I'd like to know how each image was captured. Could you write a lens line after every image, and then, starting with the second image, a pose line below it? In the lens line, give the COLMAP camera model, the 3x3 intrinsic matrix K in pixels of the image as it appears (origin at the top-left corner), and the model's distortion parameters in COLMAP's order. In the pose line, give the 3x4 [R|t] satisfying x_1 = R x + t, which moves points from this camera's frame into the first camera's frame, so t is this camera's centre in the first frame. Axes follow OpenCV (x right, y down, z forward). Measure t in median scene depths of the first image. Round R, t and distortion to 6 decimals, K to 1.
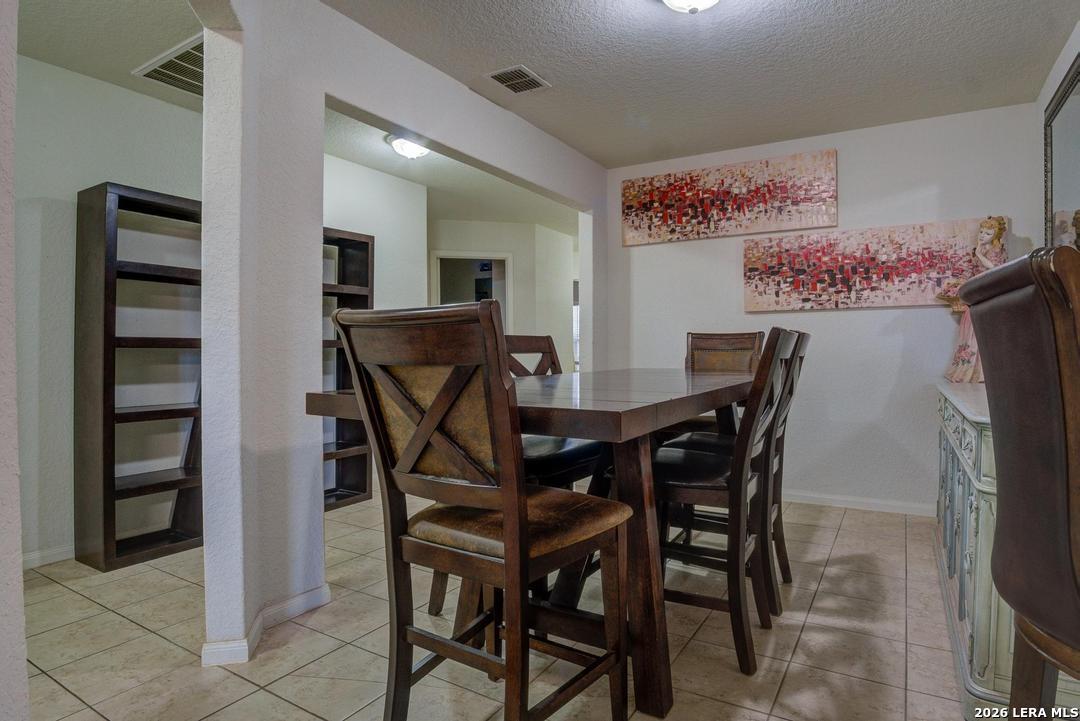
lens RADIAL K [[600.9, 0, 539.8], [0, 600.9, 353.1], [0, 0, 1]] dist [-0.050313, 0.008848]
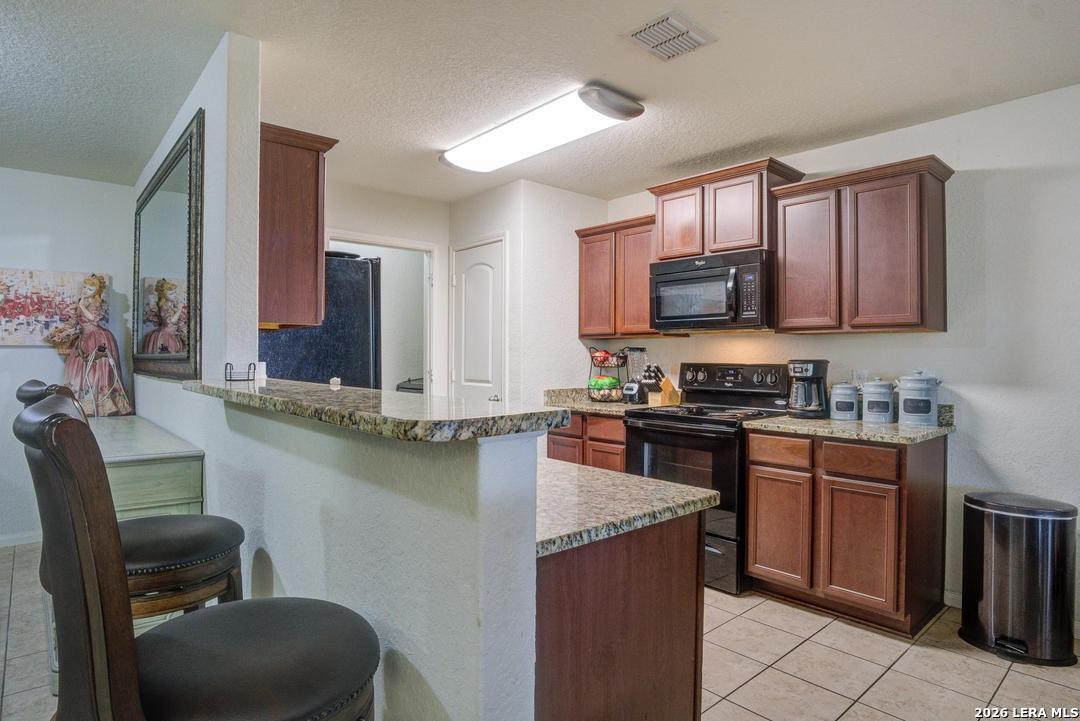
lens RADIAL K [[600.9, 0, 534.8], [0, 600.9, 348.8], [0, 0, 1]] dist [-0.050313, 0.008848]
pose [[0.298874, 0.009604, 0.954244, -0.074961], [0.008239, 0.999886, -0.012644, -0.049498], [-0.954257, 0.011641, 0.298761, -0.170042]]
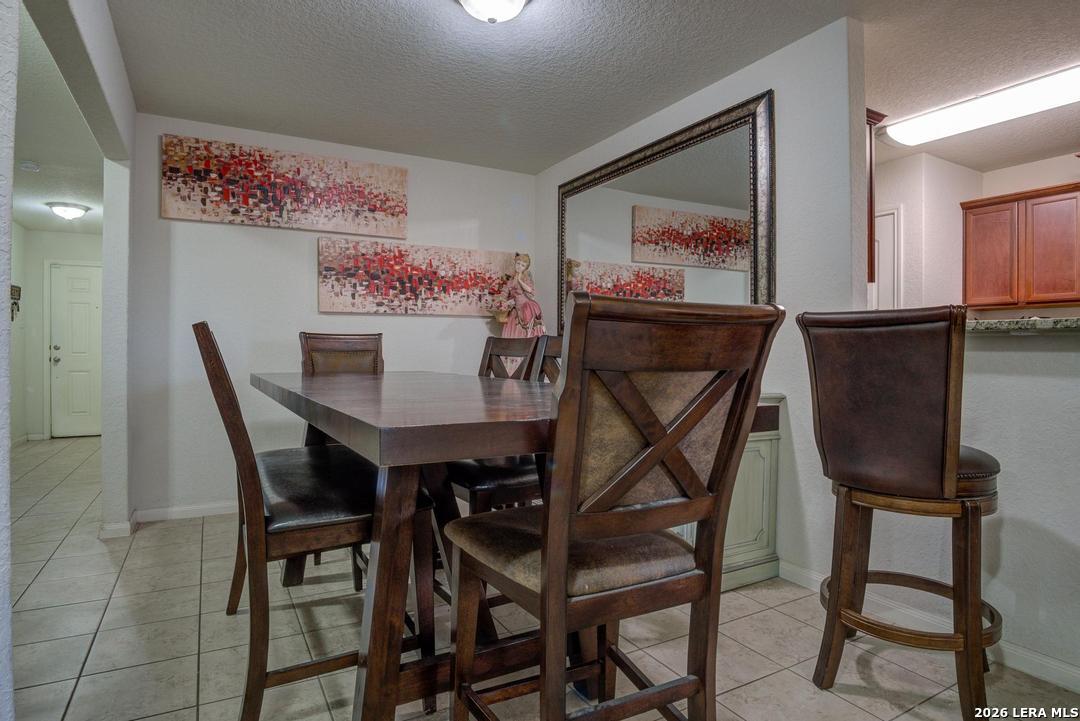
lens RADIAL K [[600.9, 0, 532.2], [0, 600.9, 346.5], [0, 0, 1]] dist [-0.050313, 0.008848]
pose [[0.489099, 0.009704, 0.872174, -0.341541], [0.001975, 0.999923, -0.012233, -0.000997], [-0.872226, 0.007706, 0.489043, 0.246948]]
